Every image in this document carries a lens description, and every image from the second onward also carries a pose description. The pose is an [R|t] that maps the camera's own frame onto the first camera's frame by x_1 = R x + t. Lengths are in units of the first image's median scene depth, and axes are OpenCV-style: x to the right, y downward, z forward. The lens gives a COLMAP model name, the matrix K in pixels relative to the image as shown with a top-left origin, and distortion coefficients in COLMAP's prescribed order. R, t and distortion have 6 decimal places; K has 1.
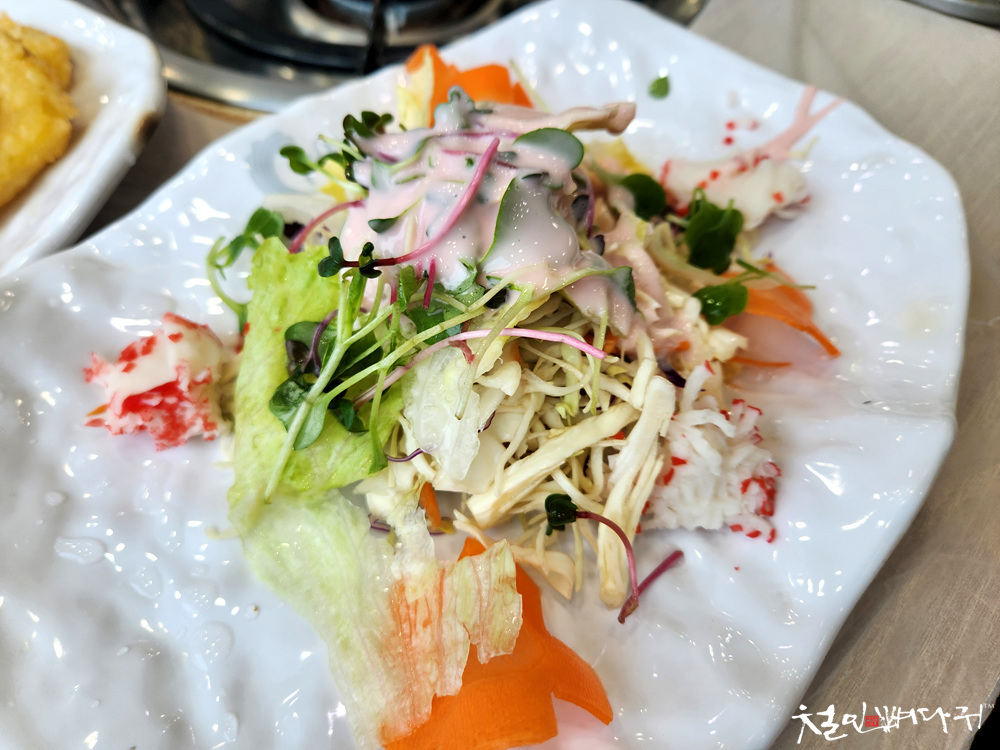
lens RADIAL K [[704.8, 0, 496.8], [0, 704.8, 356.1], [0, 0, 1]] dist [-0.003295, -0.001259]
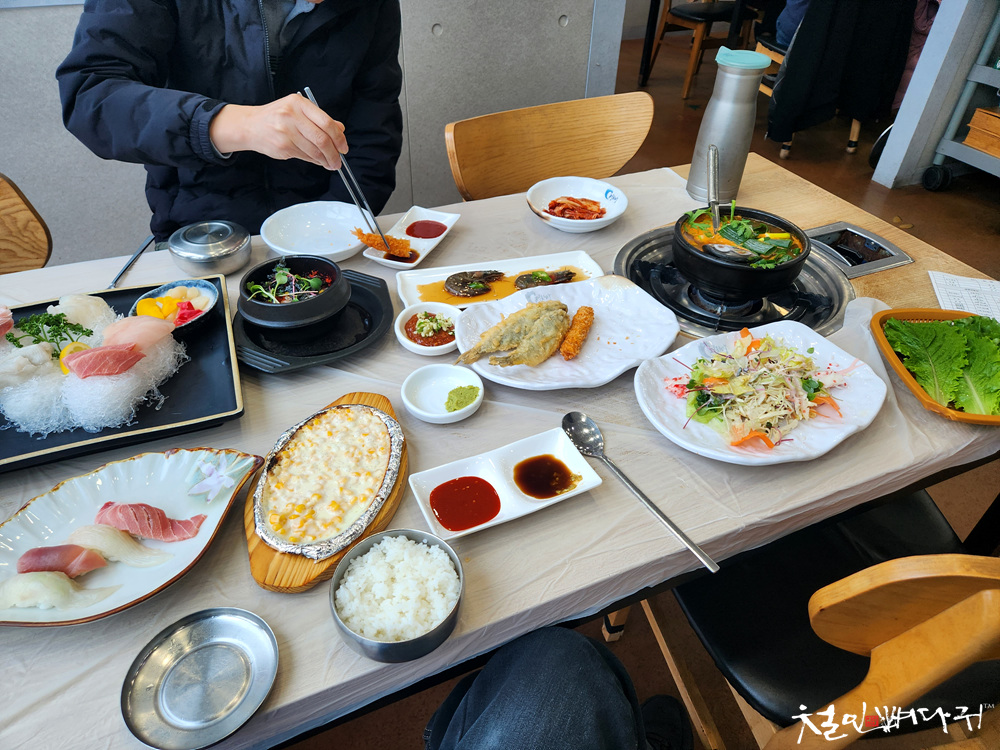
lens RADIAL K [[672.0, 0, 500.0], [0, 672.0, 375.0], [0, 0, 1]] dist [0.055392, -0.047830]
pose [[0.933510, 0.217994, -0.284672, -0.366961], [-0.286508, 0.930872, -0.226694, 1.525870], [0.215576, 0.293182, 0.931435, -3.962965]]
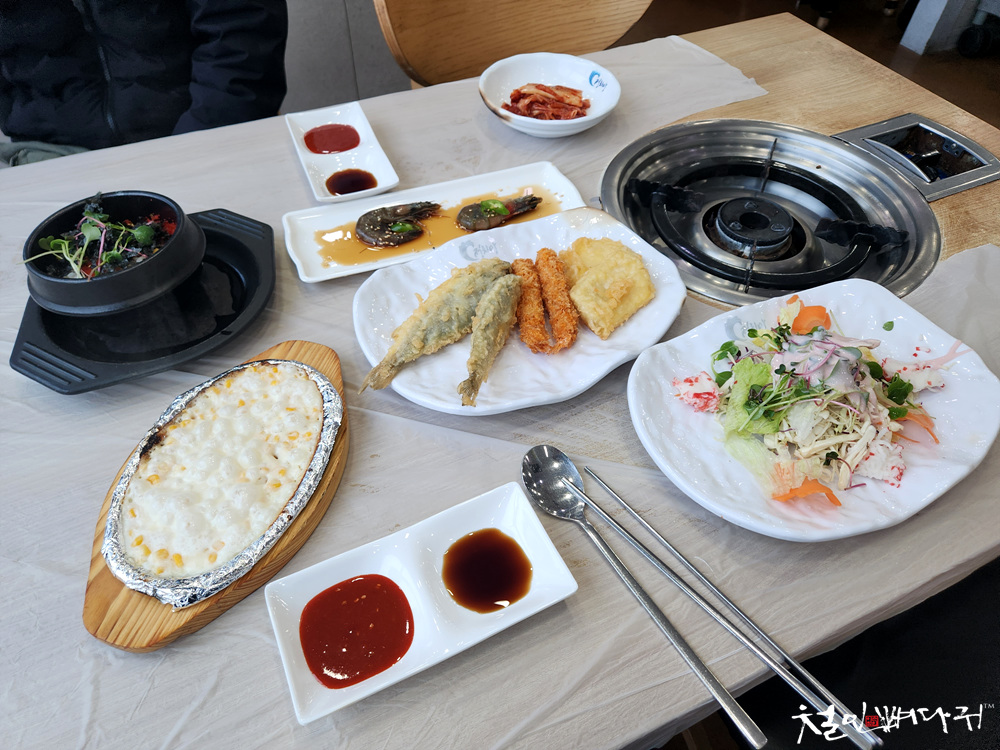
lens RADIAL K [[672.0, 0, 500.0], [0, 672.0, 375.0], [0, 0, 1]] dist [0.055392, -0.047830]
pose [[0.943456, 0.239877, -0.228801, -0.717707], [-0.261998, 0.962429, -0.071324, 0.463464], [0.203095, 0.127236, 0.970857, -2.403952]]
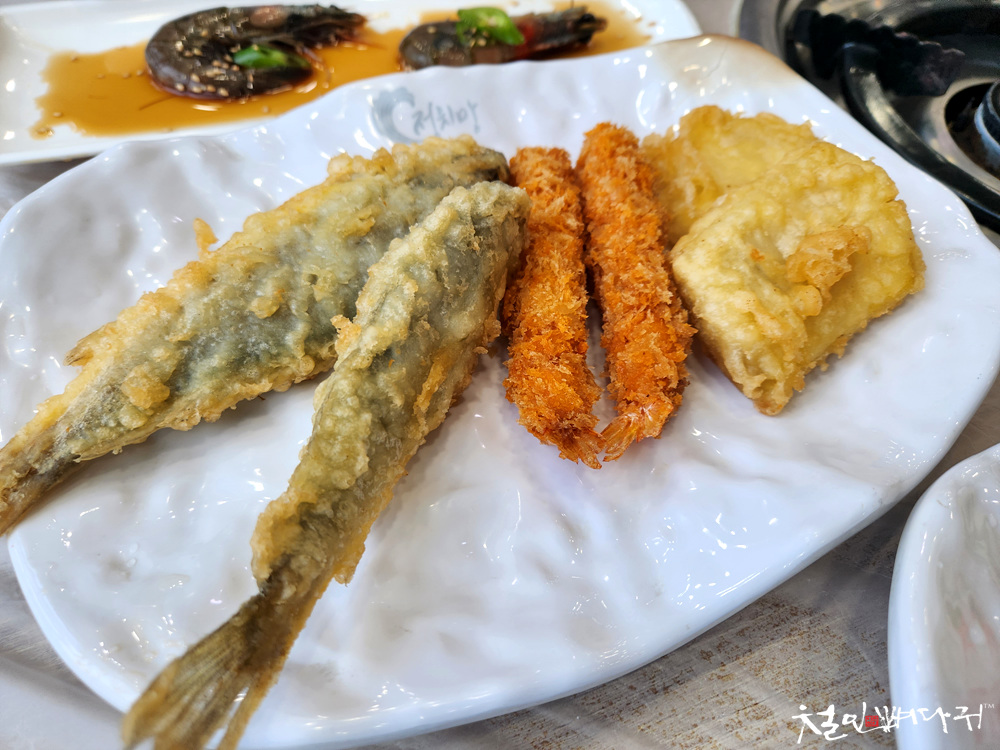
lens RADIAL K [[685.1, 0, 511.4], [0, 685.1, 375.6], [0, 0, 1]] dist [0.034130, -0.050708]
pose [[0.912255, 0.338263, -0.231016, -1.225535], [-0.344035, 0.938819, 0.016104, -0.064315], [0.222330, 0.064787, 0.972817, 0.002051]]
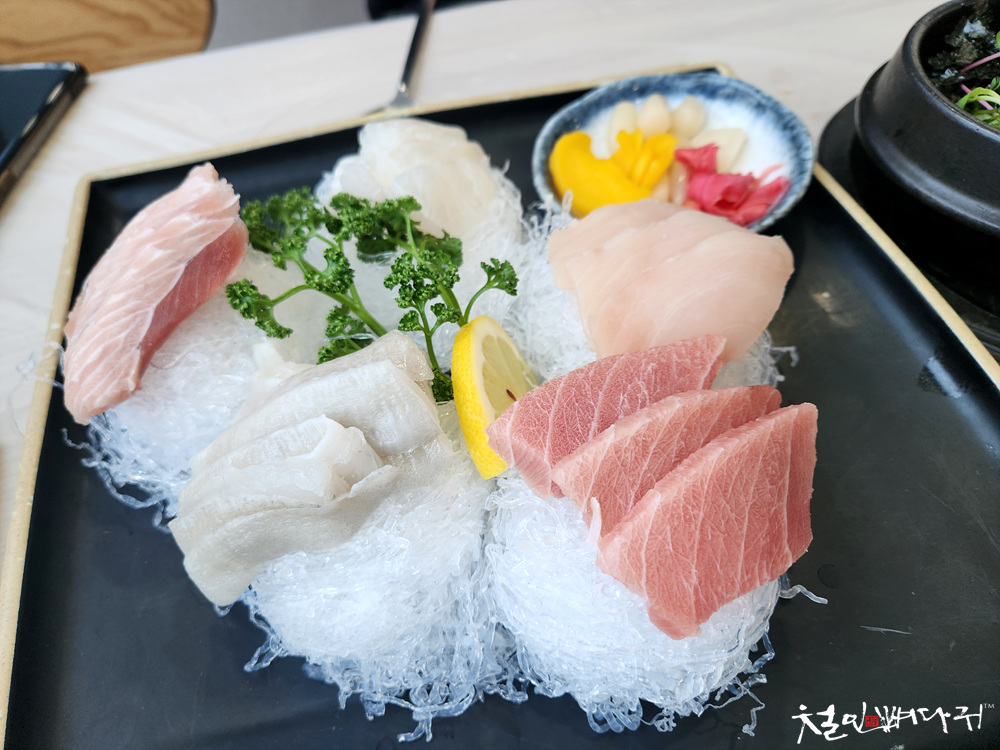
lens RADIAL K [[704.8, 0, 496.8], [0, 704.8, 356.1], [0, 0, 1]] dist [-0.003295, -0.001259]
pose [[0.883554, 0.320986, -0.341029, -4.103356], [-0.335102, 0.942001, 0.018438, 1.103258], [0.327168, 0.097989, 0.939872, -1.372859]]
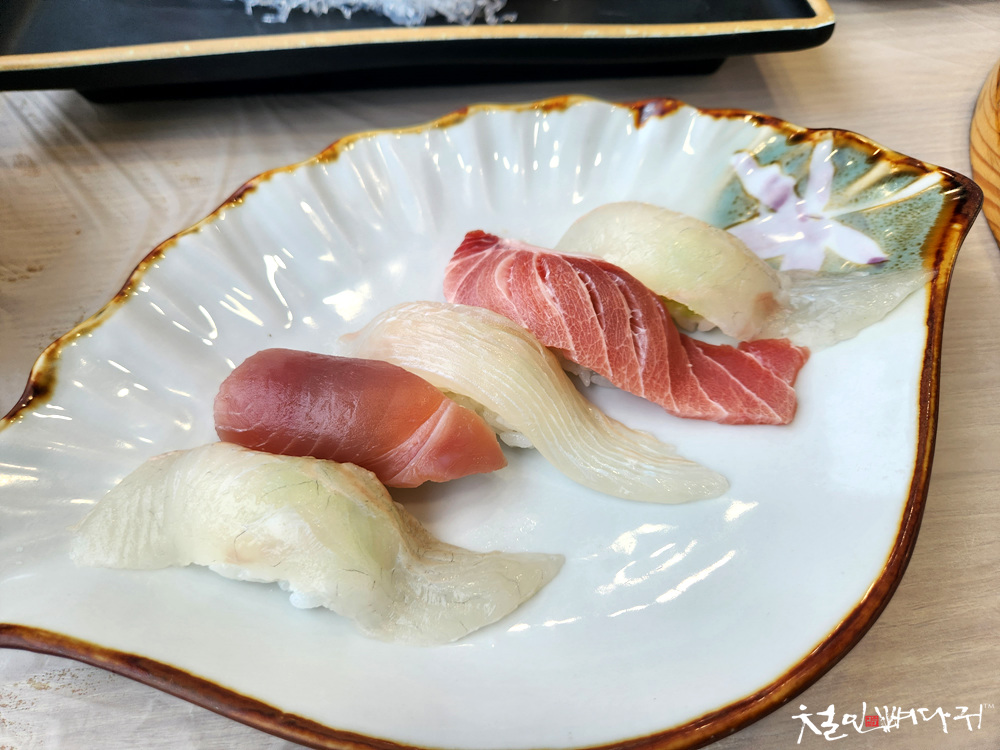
lens RADIAL K [[672.0, 0, 500.0], [0, 672.0, 375.0], [0, 0, 1]] dist [0.055392, -0.047830]
pose [[0.795166, 0.500232, -0.342752, -2.972803], [-0.481697, 0.864415, 0.144068, 2.011508], [0.368347, 0.050544, 0.928313, -1.563530]]
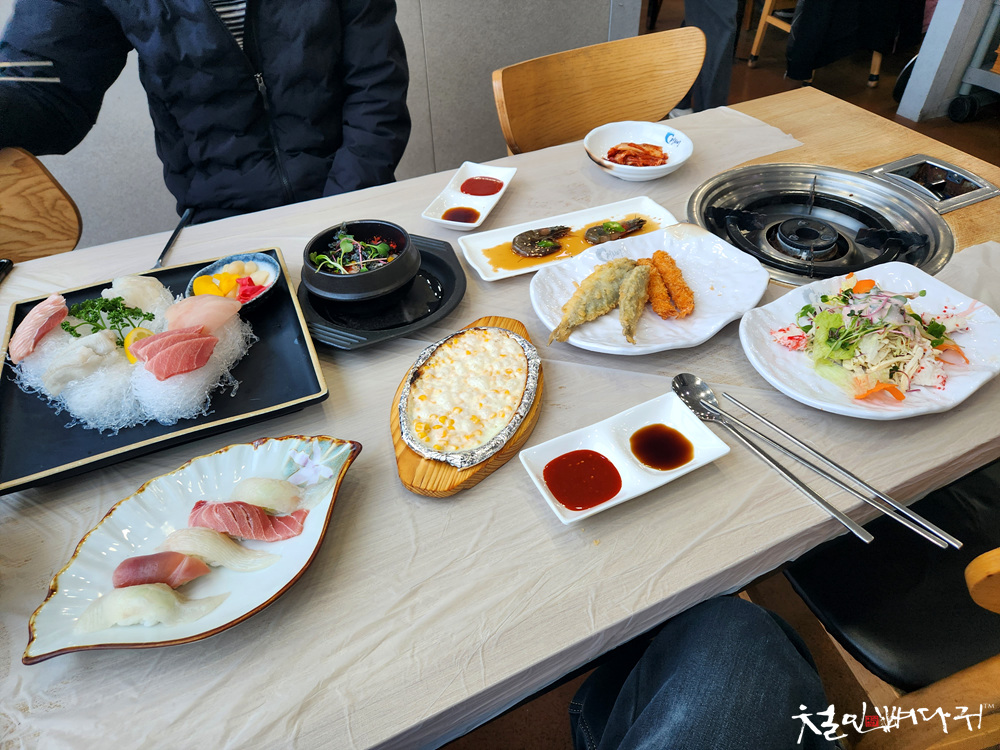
lens RADIAL K [[670.1, 0, 508.5], [0, 670.1, 363.3], [0, 0, 1]] dist [0.056897, -0.049742]
pose [[0.946146, 0.178378, -0.270165, -1.087539], [-0.233667, 0.953863, -0.188533, 1.564499], [0.224070, 0.241508, 0.944175, -3.748837]]
